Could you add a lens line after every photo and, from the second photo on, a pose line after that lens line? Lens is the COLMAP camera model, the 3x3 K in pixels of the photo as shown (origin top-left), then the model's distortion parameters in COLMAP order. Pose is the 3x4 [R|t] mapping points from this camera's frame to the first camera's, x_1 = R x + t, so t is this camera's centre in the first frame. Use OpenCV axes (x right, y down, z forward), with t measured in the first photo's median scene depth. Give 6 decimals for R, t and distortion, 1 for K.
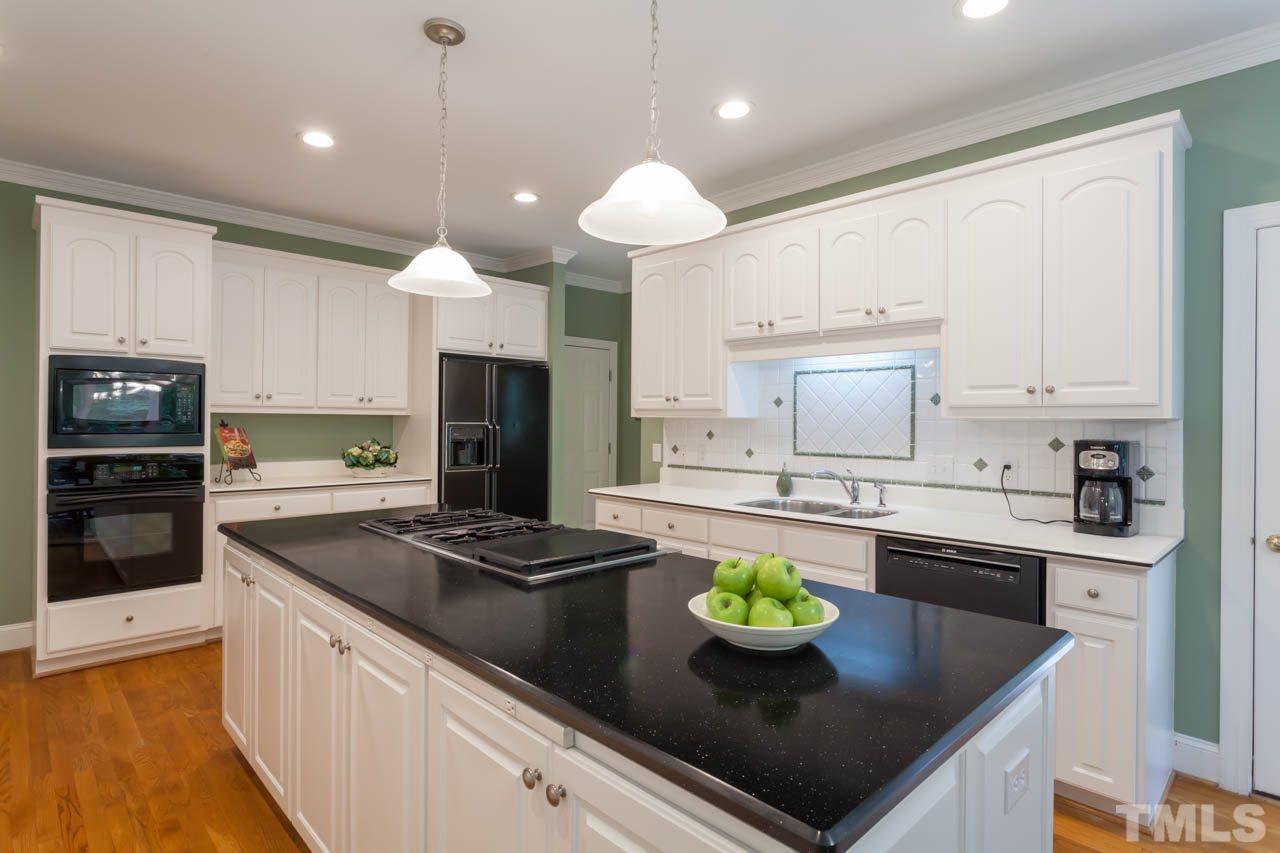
lens RADIAL K [[659.8, 0, 639.8], [0, 659.8, 421.0], [0, 0, 1]] dist [-0.010841, 0.001618]
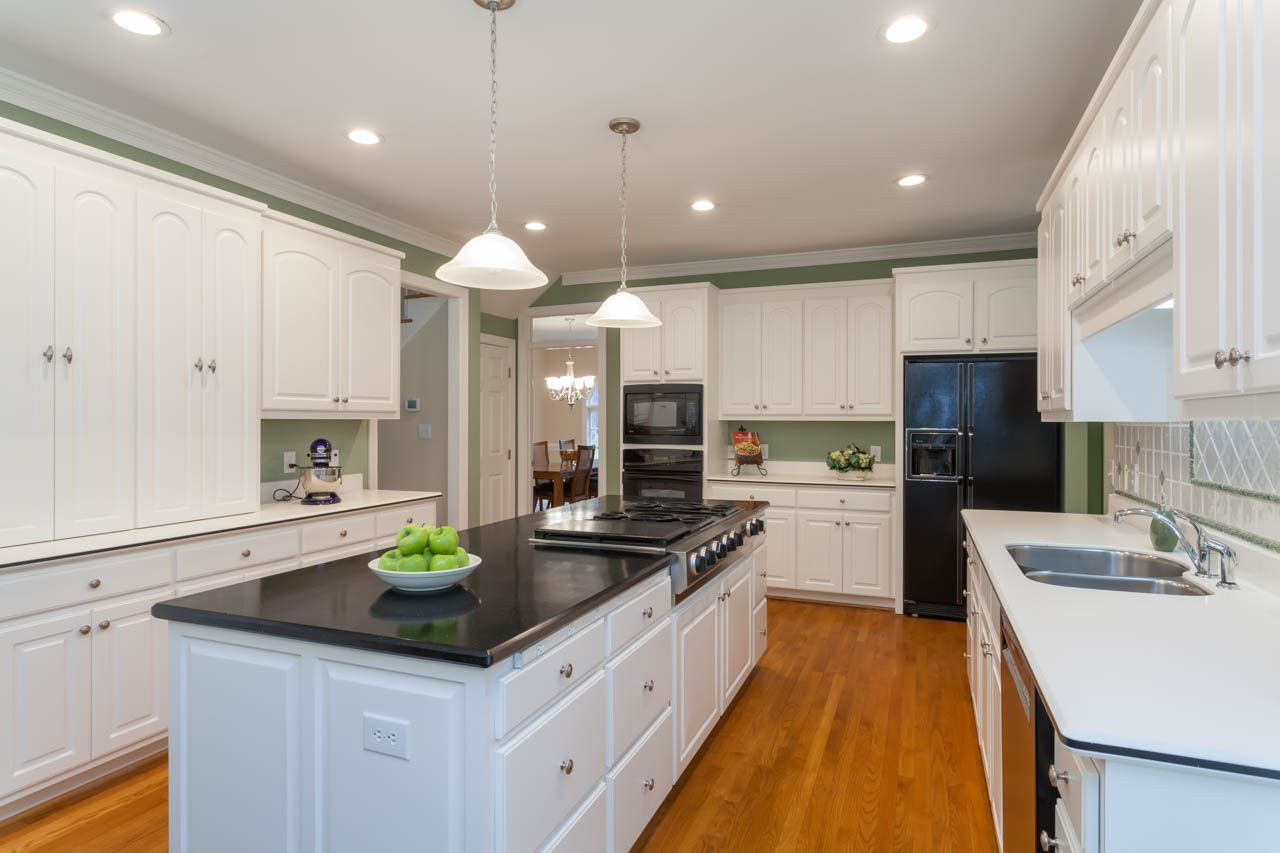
lens RADIAL K [[692.9, 0, 641.8], [0, 692.9, 427.8], [0, 0, 1]] dist [-0.001920, -0.000196]
pose [[0.412894, 0.002055, -0.910777, 0.515011], [-0.002548, 0.999996, 0.001102, 0.001025], [0.910775, 0.001866, 0.412898, 0.257619]]
